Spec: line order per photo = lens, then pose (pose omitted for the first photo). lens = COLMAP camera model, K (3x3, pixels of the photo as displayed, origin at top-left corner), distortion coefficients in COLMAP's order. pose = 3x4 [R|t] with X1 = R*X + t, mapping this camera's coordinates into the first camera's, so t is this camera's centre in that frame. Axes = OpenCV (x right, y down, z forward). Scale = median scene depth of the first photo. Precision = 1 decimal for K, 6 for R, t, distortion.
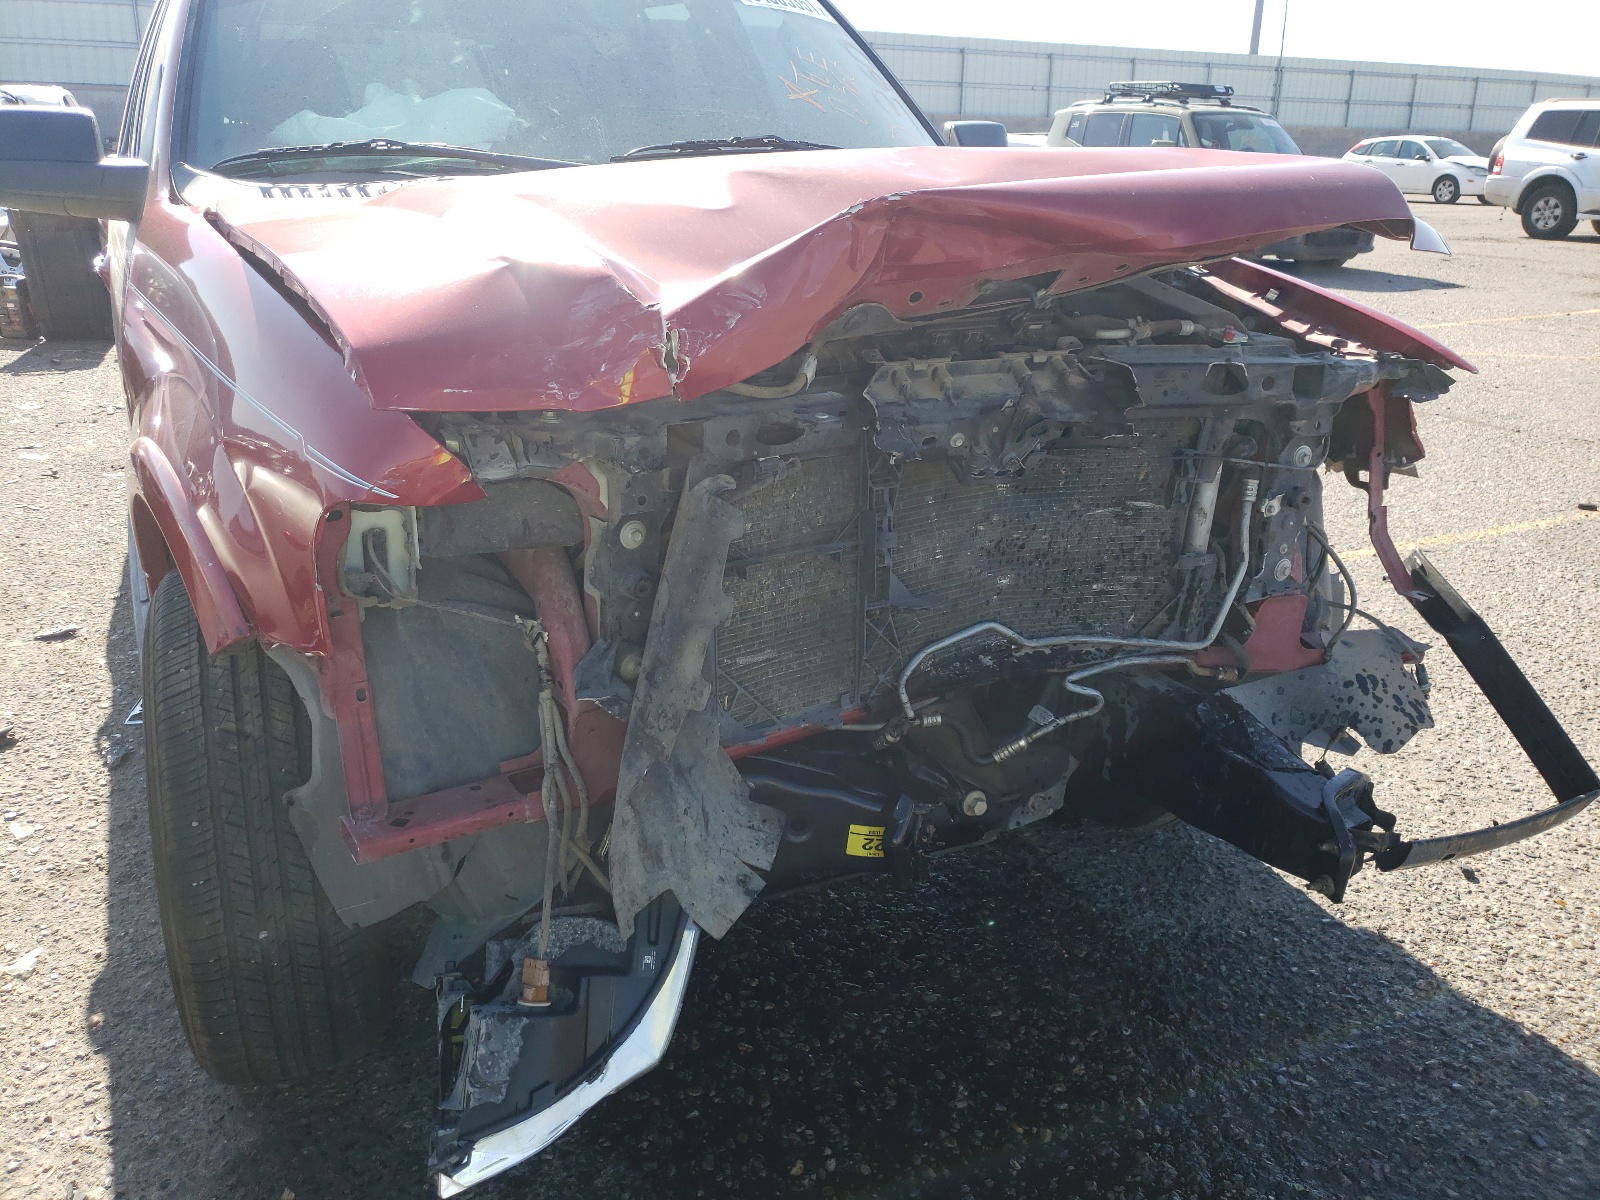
lens RADIAL K [[1210.3, 0, 799.9], [0, 1210.3, 583.3], [0, 0, 1]] dist [0.020288, 0.001027]
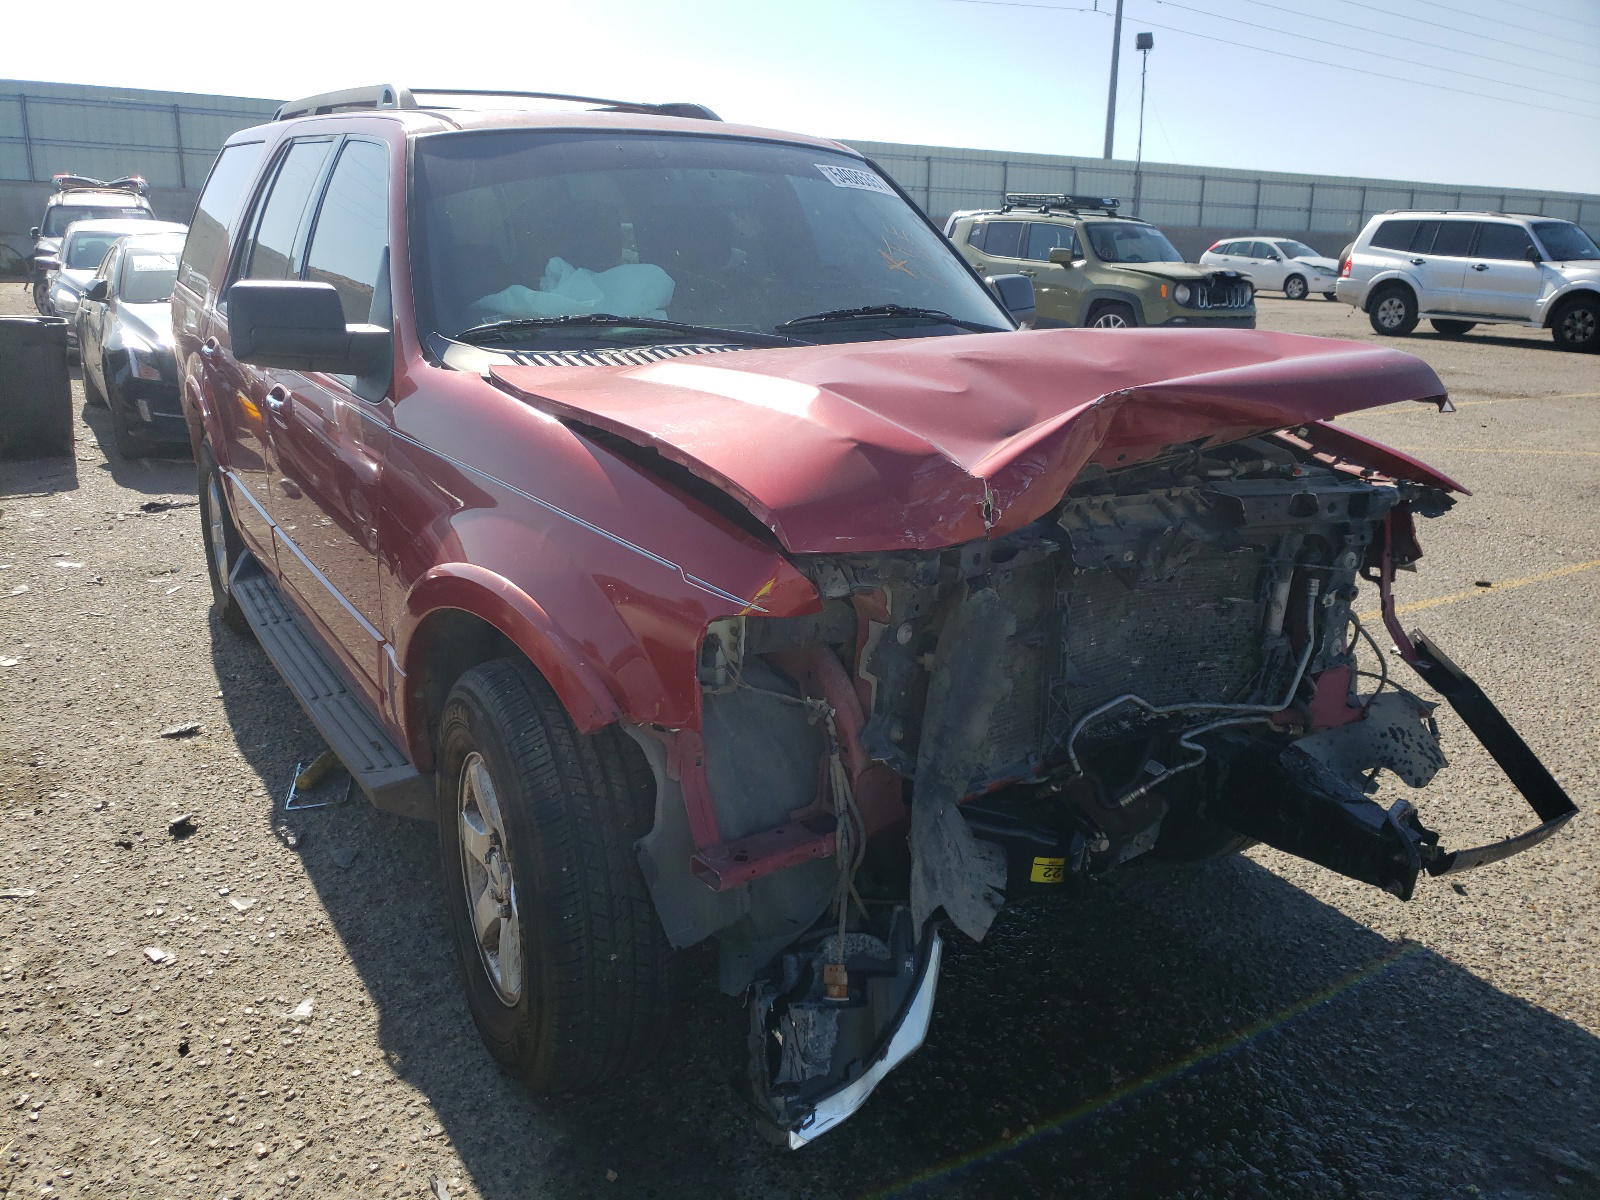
lens RADIAL K [[1204.6, 0, 800.0], [0, 1204.6, 600.0], [0, 0, 1]] dist [0.003173, 0.029181]
pose [[0.995523, -0.019991, 0.092383, -0.288724], [0.024895, 0.998324, -0.052241, -0.008772], [-0.091183, 0.054307, 0.994352, -0.228835]]
